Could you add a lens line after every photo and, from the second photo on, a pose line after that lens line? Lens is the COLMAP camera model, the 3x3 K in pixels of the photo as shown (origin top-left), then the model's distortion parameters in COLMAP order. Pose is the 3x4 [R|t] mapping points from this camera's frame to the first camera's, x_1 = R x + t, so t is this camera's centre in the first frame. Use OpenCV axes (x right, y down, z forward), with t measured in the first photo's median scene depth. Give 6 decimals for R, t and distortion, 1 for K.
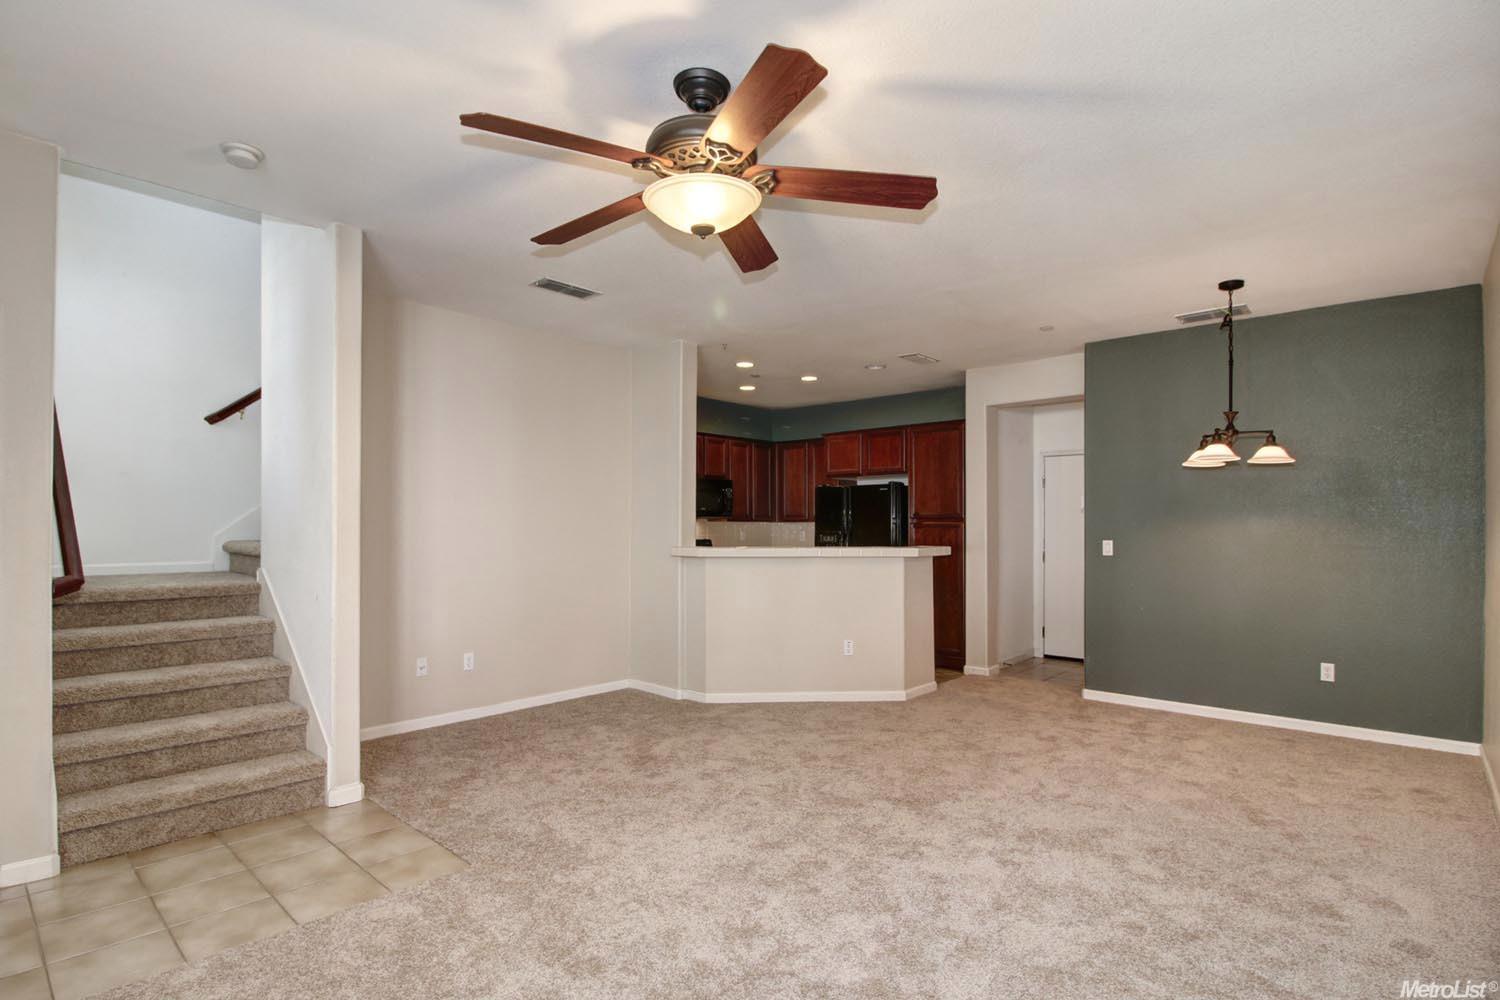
lens RADIAL K [[749.6, 0, 737.4], [0, 749.6, 526.9], [0, 0, 1]] dist [0.001172, -0.014083]
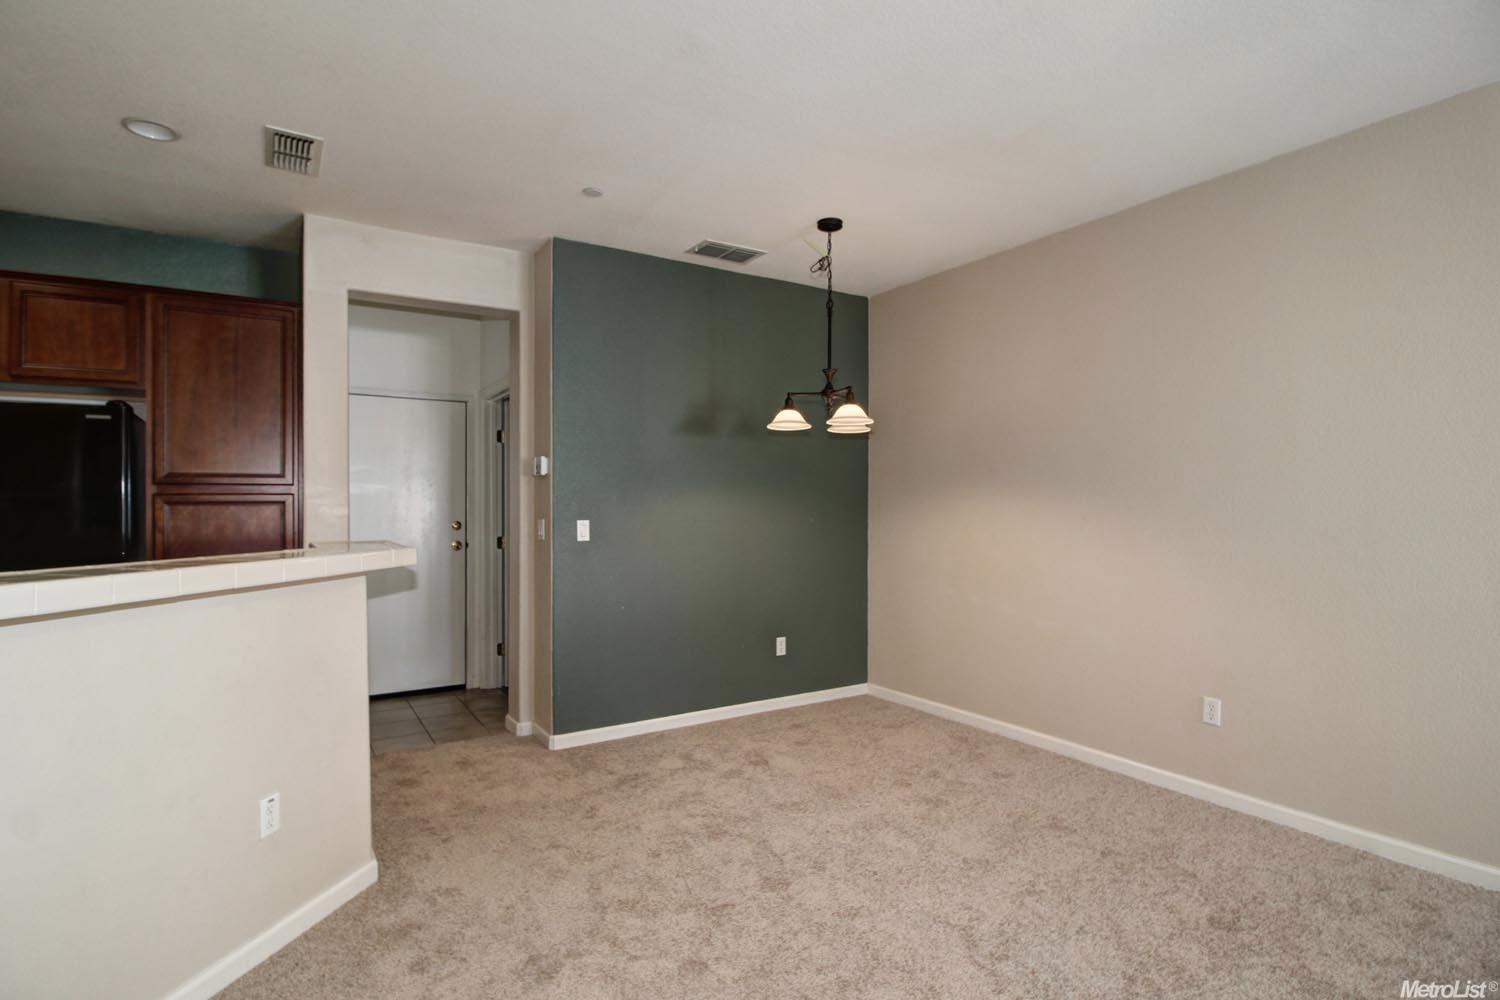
lens RADIAL K [[743.7, 0, 743.3], [0, 743.7, 496.1], [0, 0, 1]] dist [0.000580, -0.014387]
pose [[0.262829, 0.005101, 0.964829, -0.149290], [0.002824, 0.999978, -0.006056, -0.000263], [-0.964838, 0.004317, 0.262809, 0.630621]]
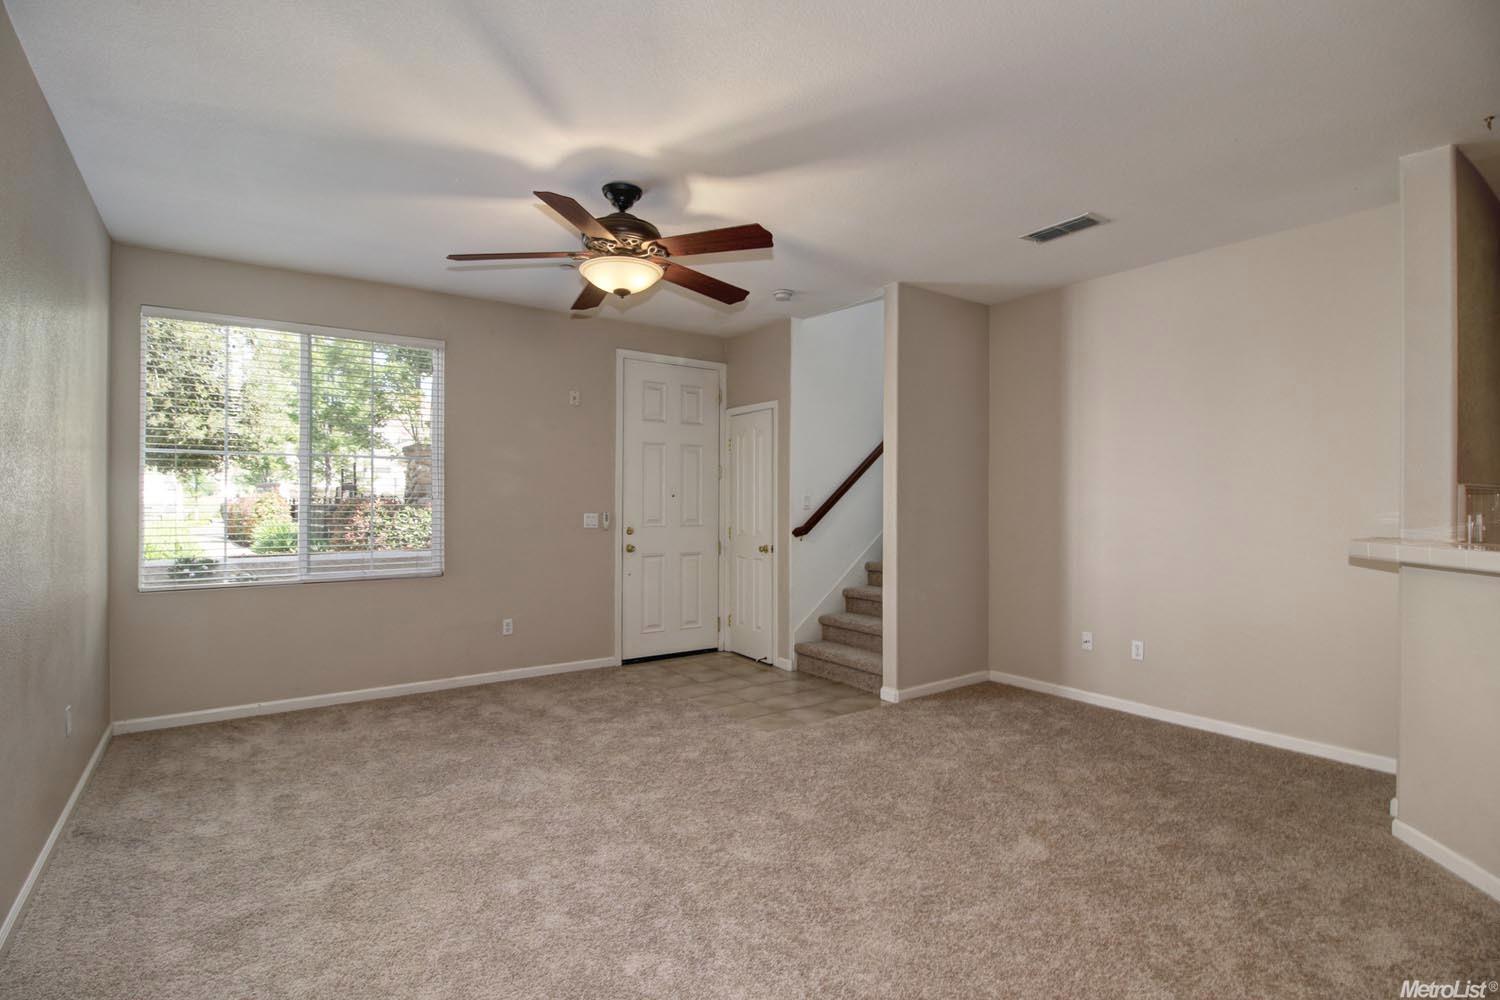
lens RADIAL K [[721.1, 0, 750.0], [0, 721.1, 500.0], [0, 0, 1]] dist [0.003232, -0.015374]
pose [[-0.209783, -0.005631, -0.977732, 0.509391], [-0.001782, 0.999984, -0.005377, 0.002565], [0.977746, 0.000615, -0.209790, 0.621749]]
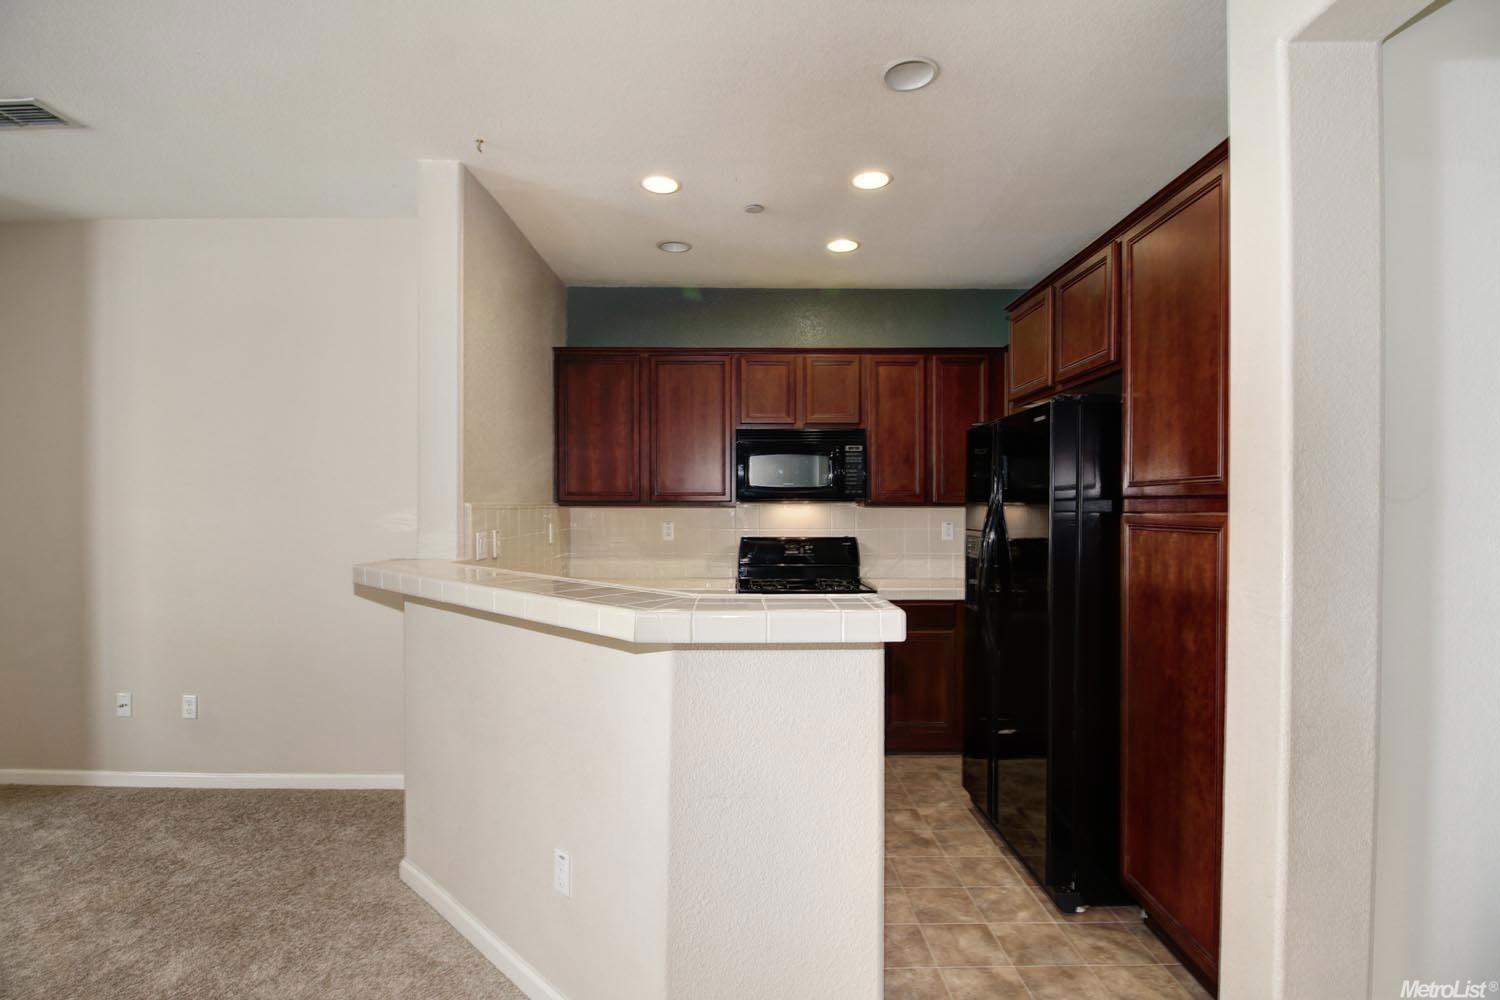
lens RADIAL K [[727.4, 0, 743.5], [0, 727.4, 513.6], [0, 0, 1]] dist [0.002335, -0.014682]
pose [[0.675502, 0.006803, -0.737326, 0.434842], [0.000367, 0.999954, 0.009562, -0.009503], [0.737358, -0.006730, 0.675469, 0.793801]]
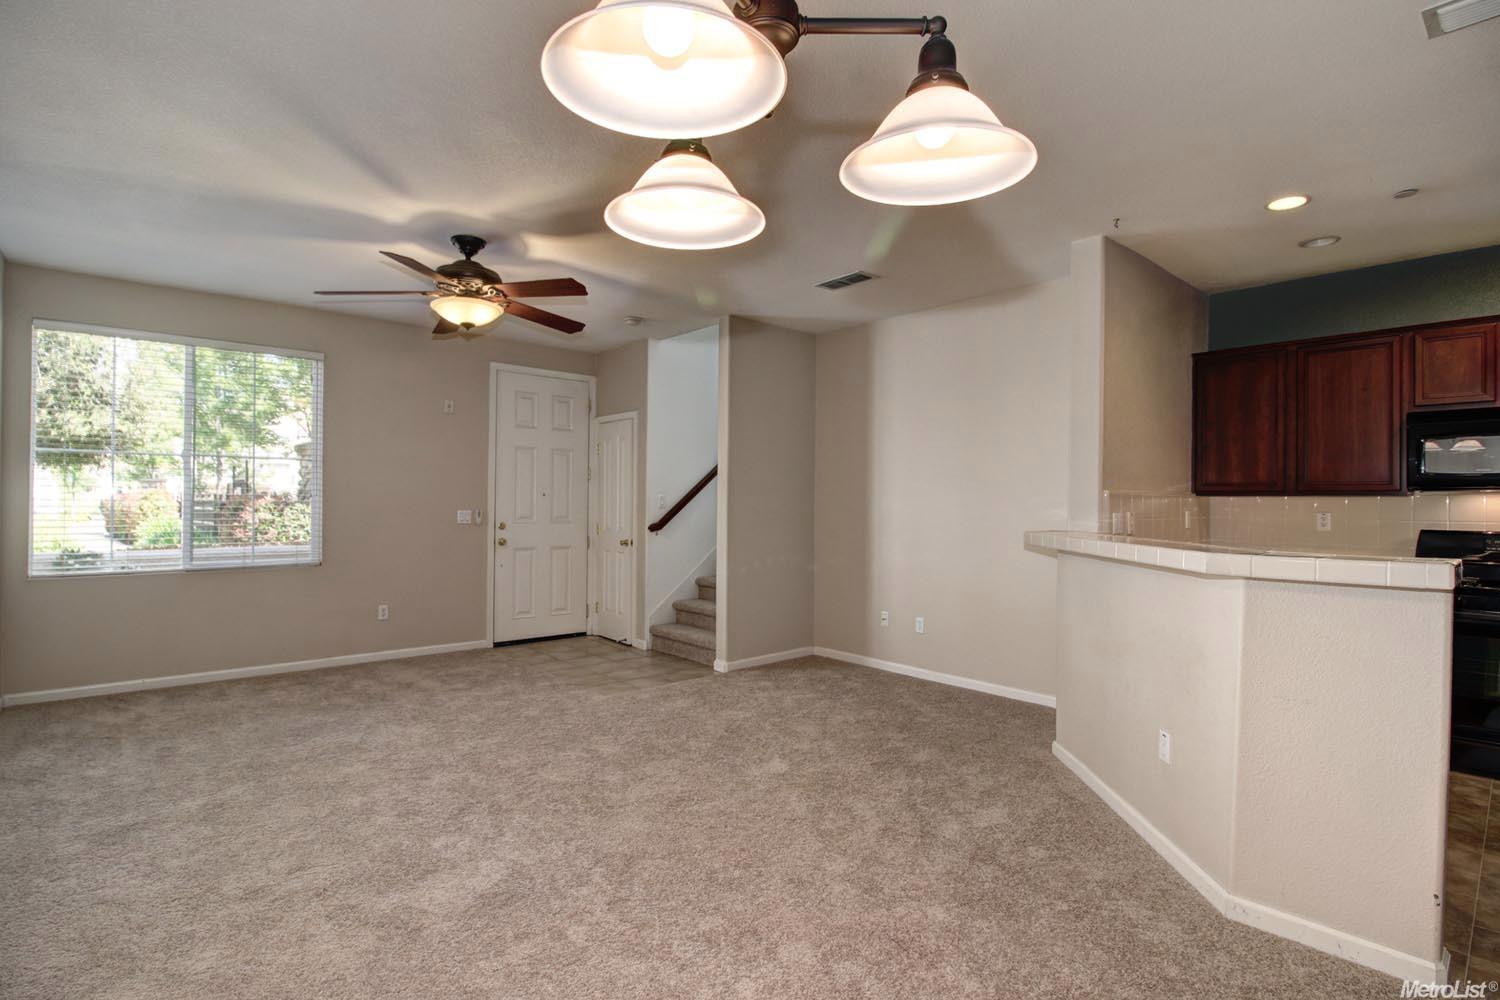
lens RADIAL K [[720.5, 0, 745.7], [0, 720.5, 501.3], [0, 0, 1]] dist [-0.000028, -0.013711]
pose [[-0.110110, -0.005780, -0.993903, 0.621513], [-0.008589, 0.999951, -0.004864, 0.004142], [0.993882, 0.008001, -0.110155, 0.738896]]
